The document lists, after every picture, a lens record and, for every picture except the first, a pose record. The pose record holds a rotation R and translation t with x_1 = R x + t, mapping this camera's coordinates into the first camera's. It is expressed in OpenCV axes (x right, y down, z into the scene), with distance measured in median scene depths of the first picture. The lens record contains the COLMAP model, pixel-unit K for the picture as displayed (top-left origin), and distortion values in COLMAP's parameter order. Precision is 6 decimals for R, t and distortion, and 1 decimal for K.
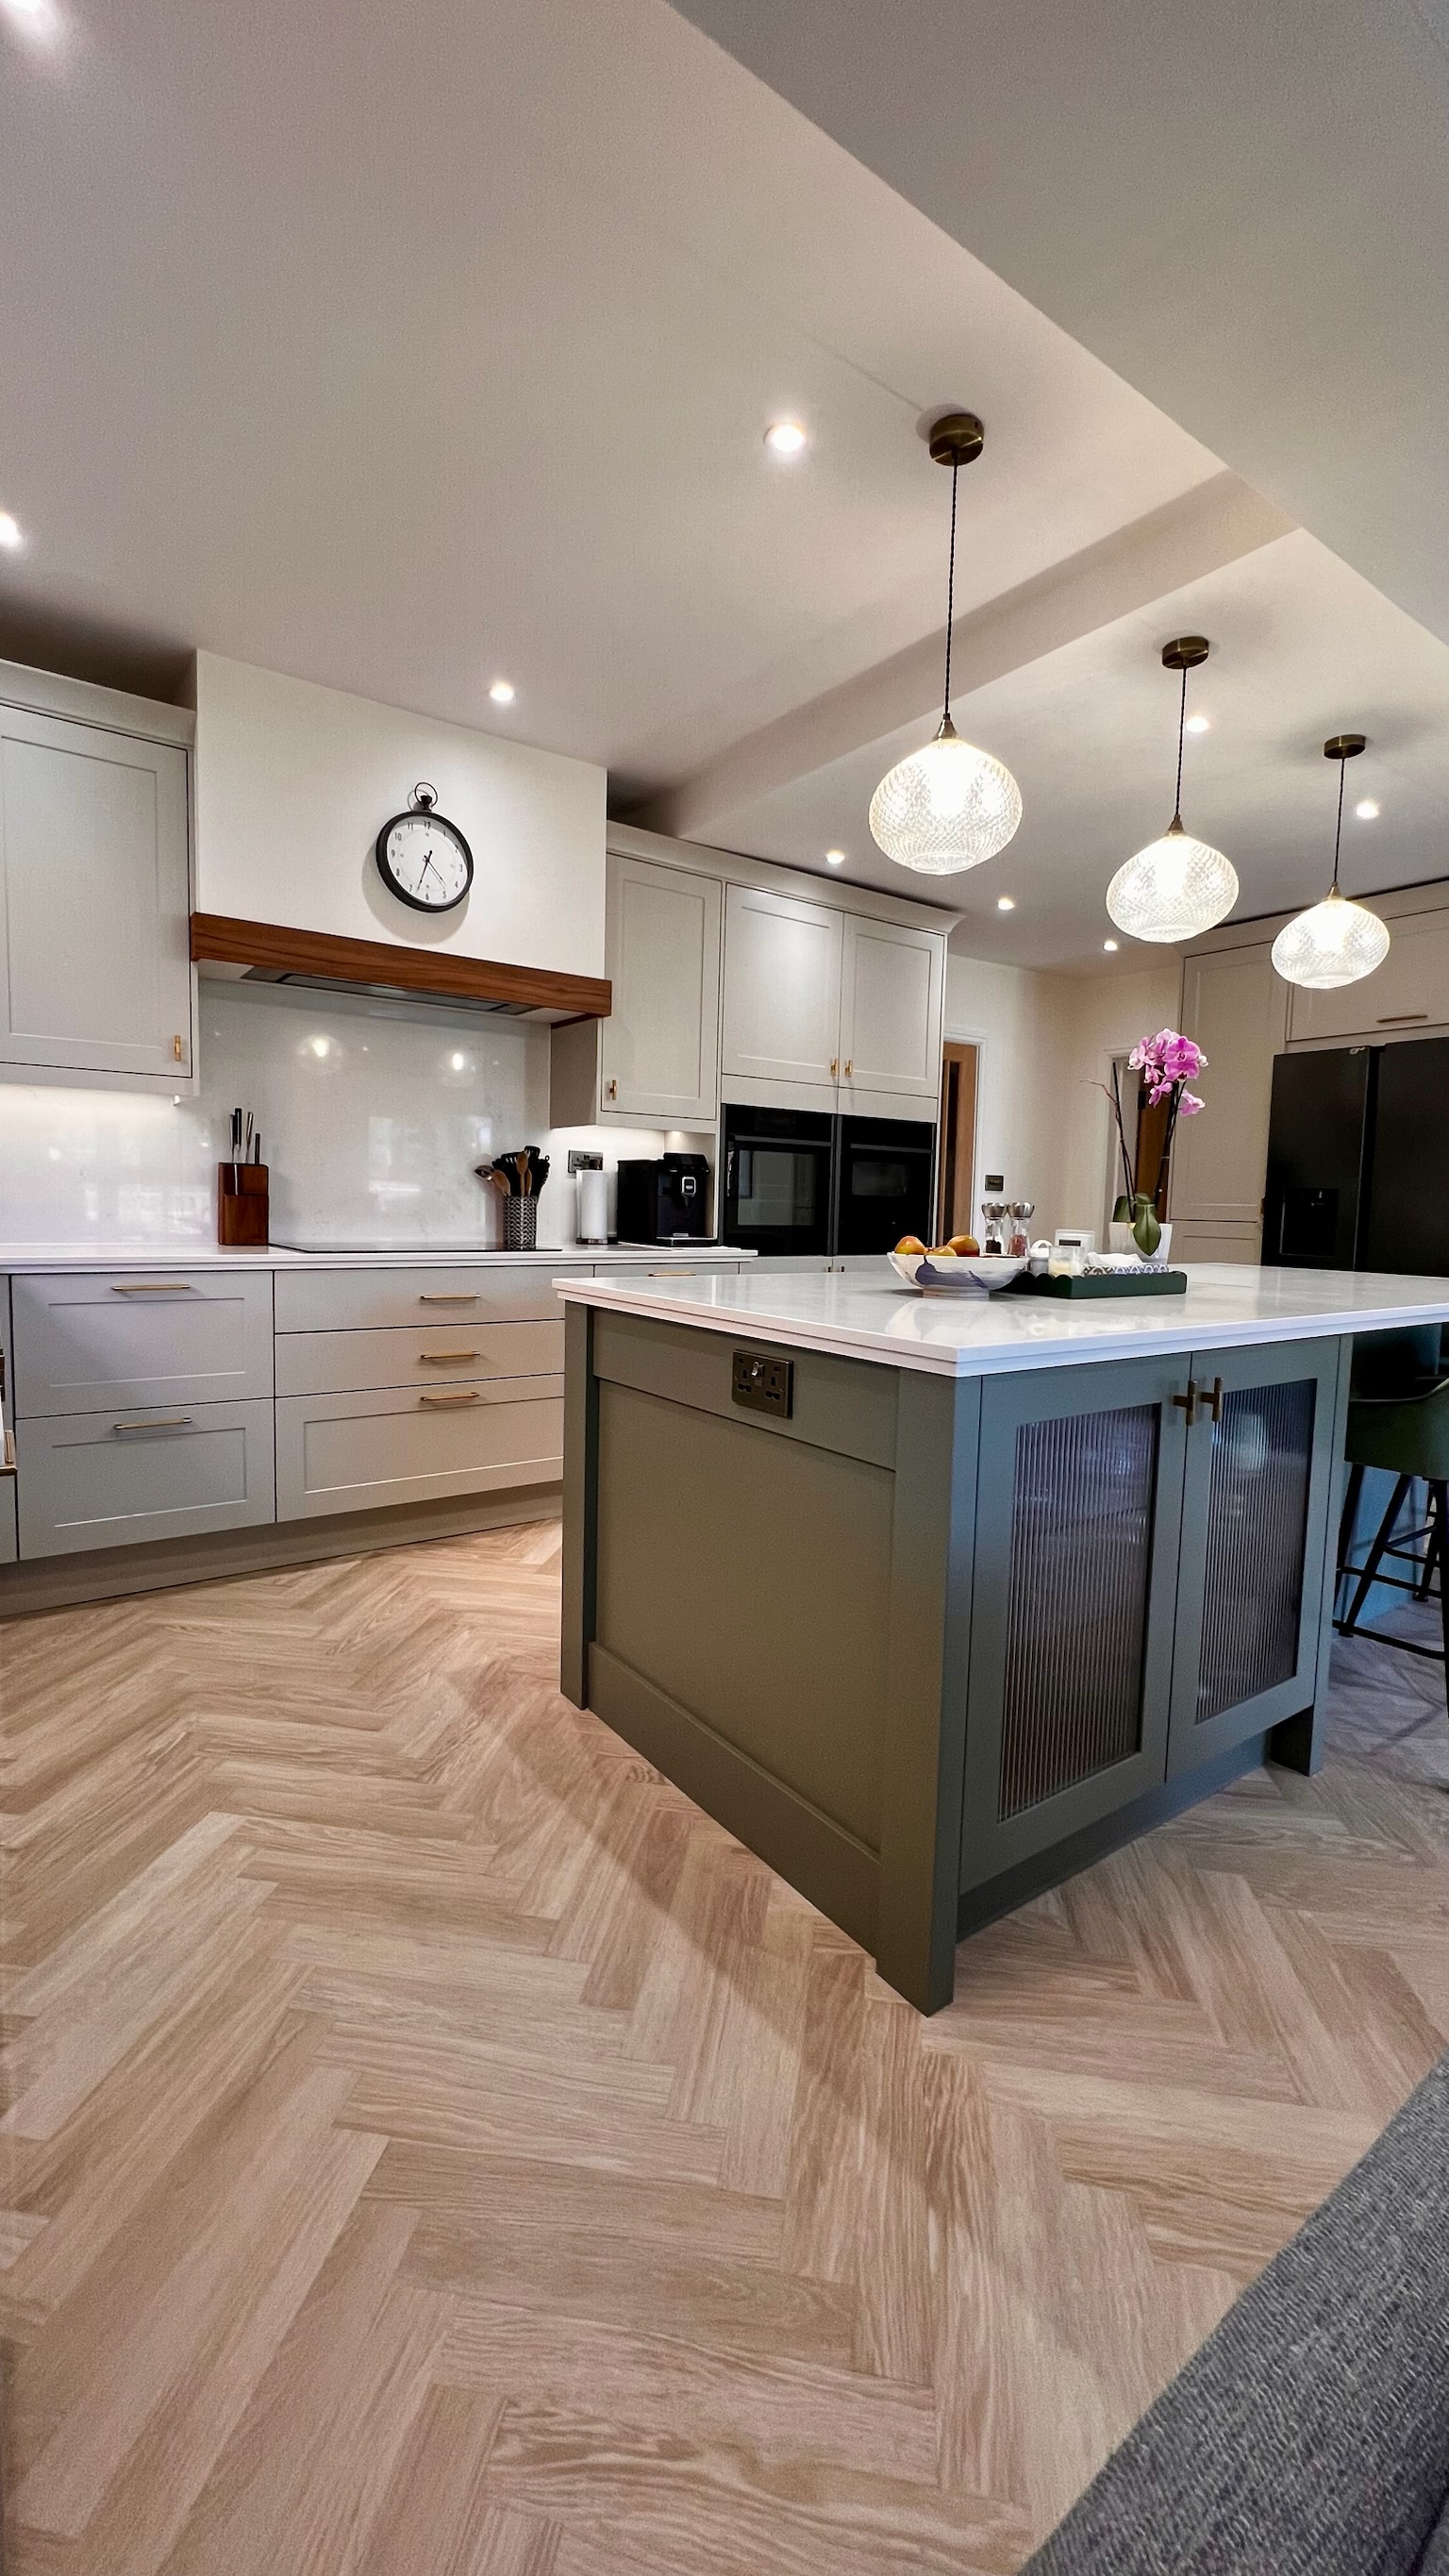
lens RADIAL K [[1022.6, 0, 730.3], [0, 1022.6, 1283.4], [0, 0, 1]] dist [-0.002027, 0.000843]
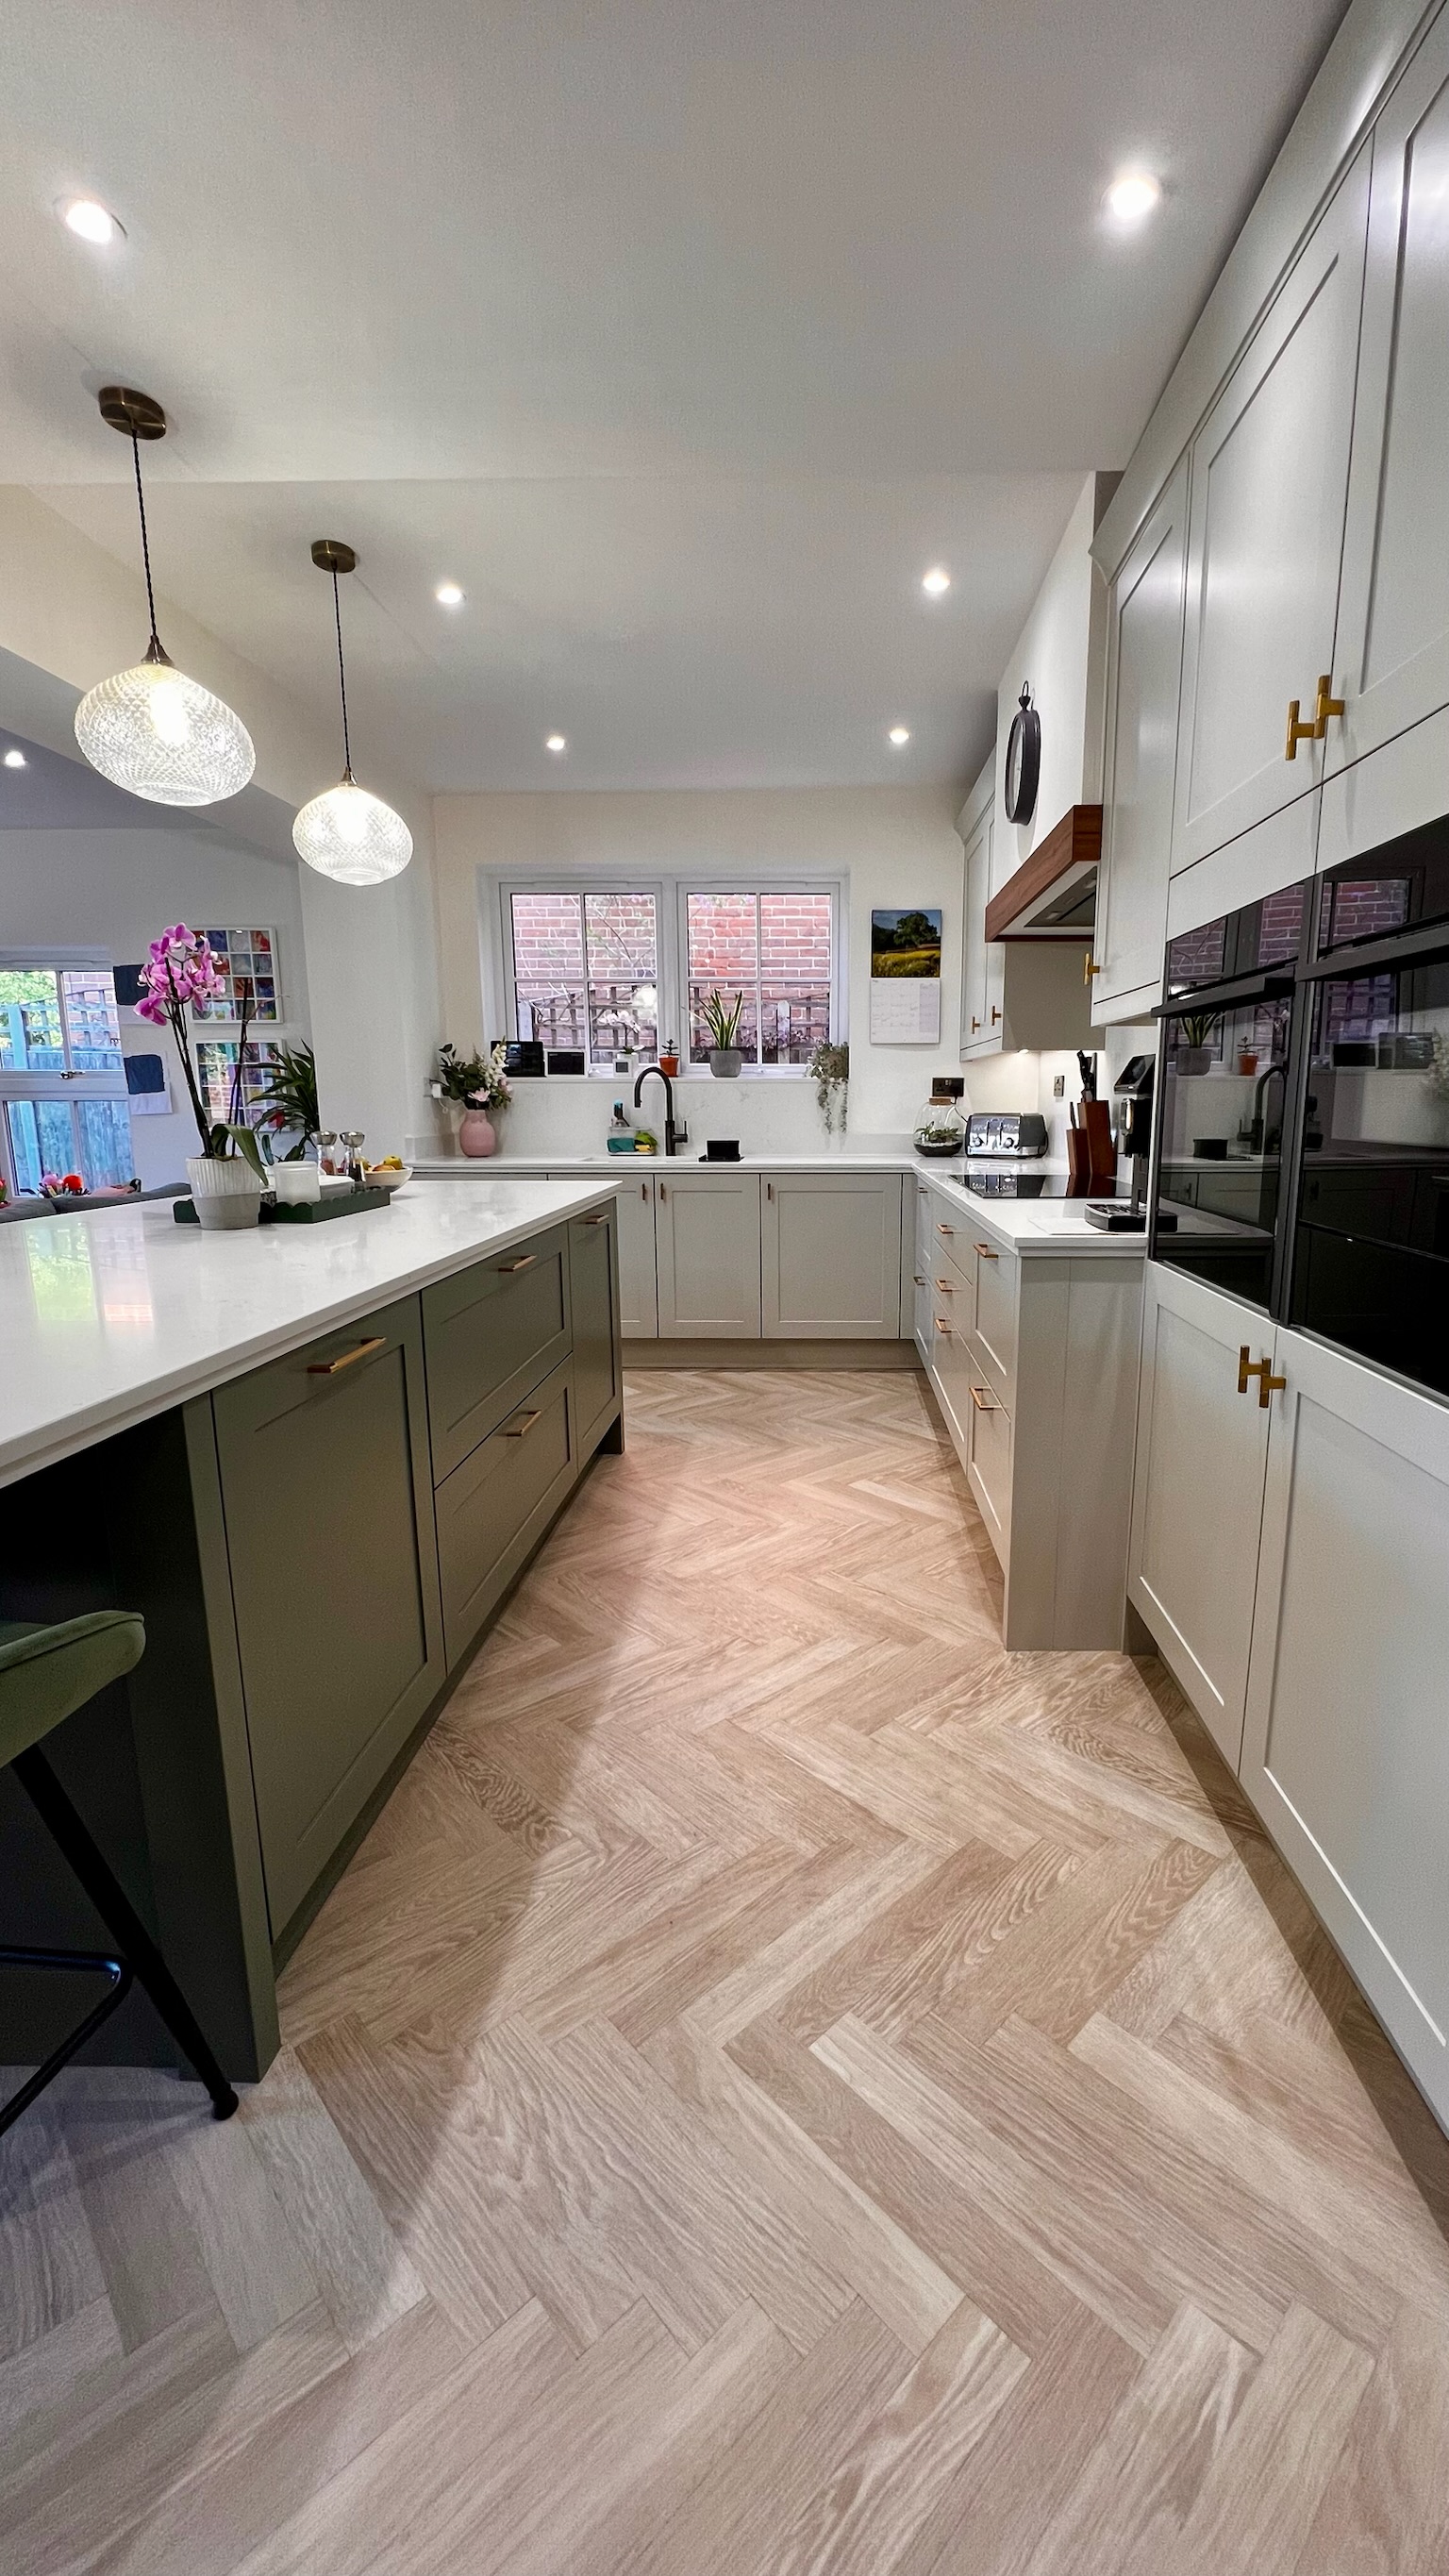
lens RADIAL K [[1022.6, 0, 815.3], [0, 1022.6, 1282.6], [0, 0, 1]] dist [-0.002027, 0.000843]
pose [[-0.585354, 0.121662, -0.801598, 0.834571], [-0.076529, 0.975973, 0.204012, -0.177450], [0.807158, 0.180765, -0.561978, 1.961370]]
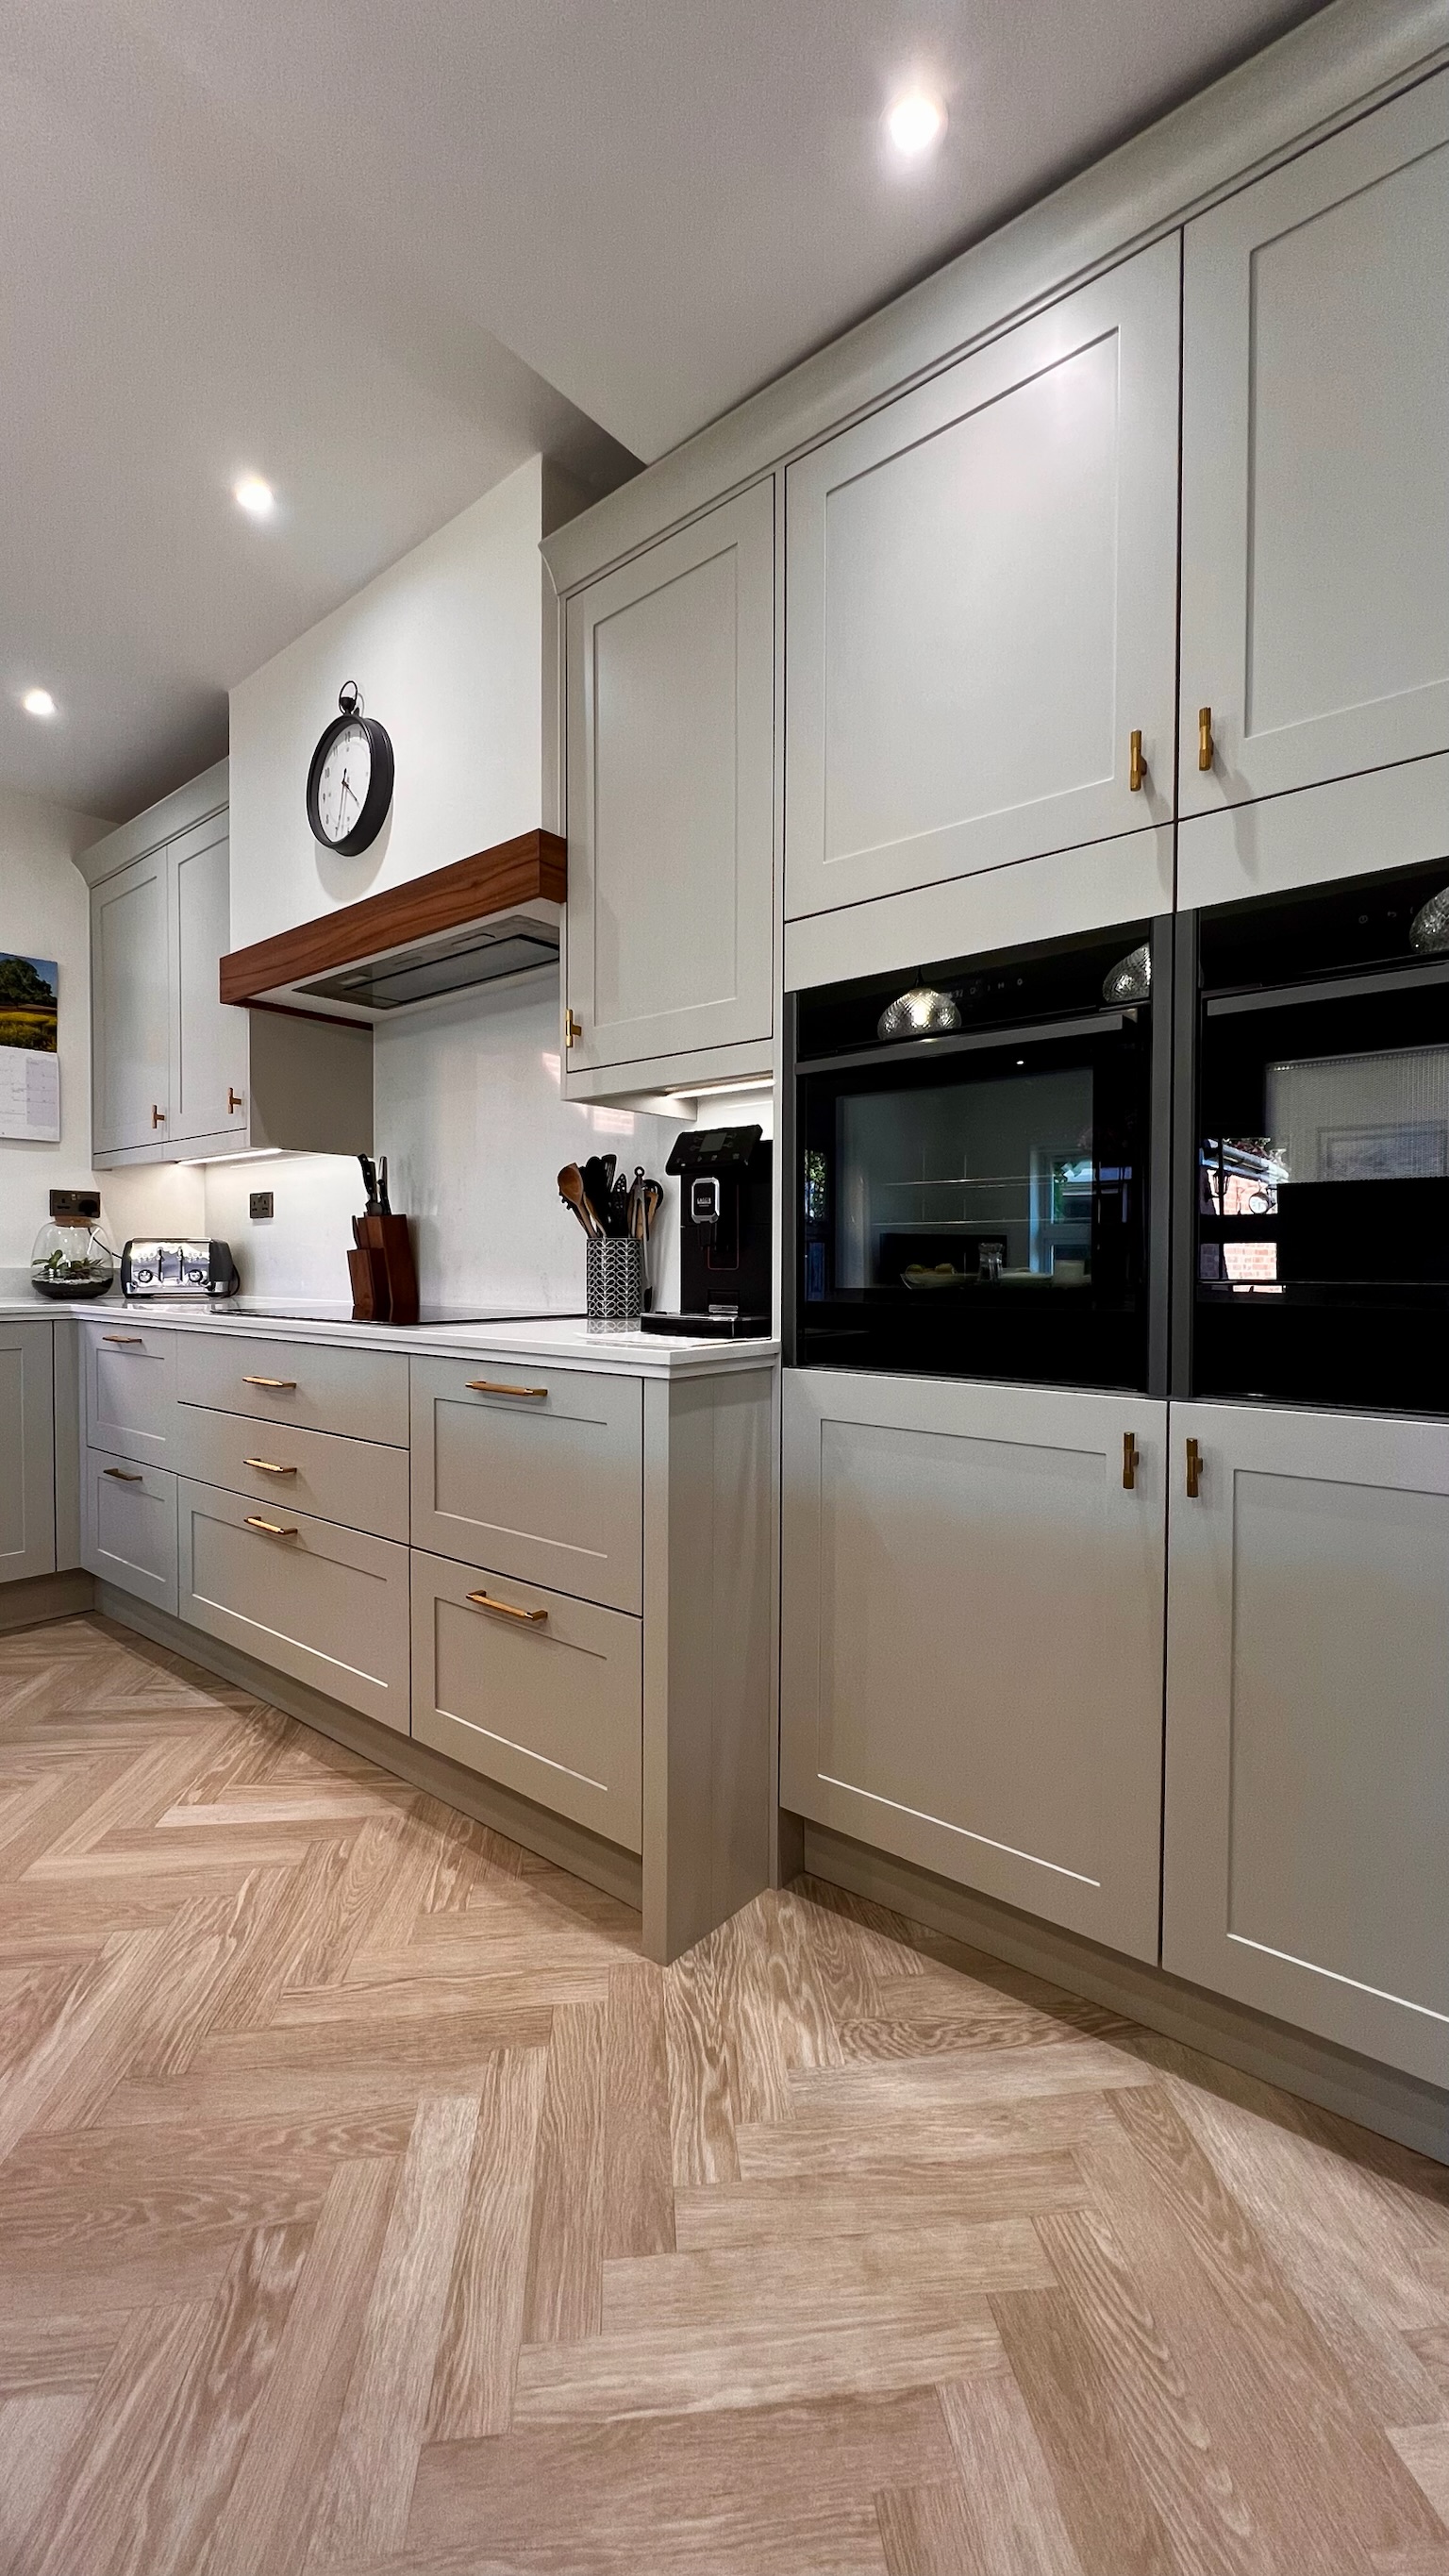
lens RADIAL K [[1022.6, 0, 723.4], [0, 1022.6, 1290.6], [0, 0, 1]] dist [-0.002027, 0.000843]
pose [[0.259428, 0.001243, -0.965762, 0.643769], [-0.074294, 0.997062, -0.018674, -0.079602], [0.962901, 0.076595, 0.258758, 1.475706]]
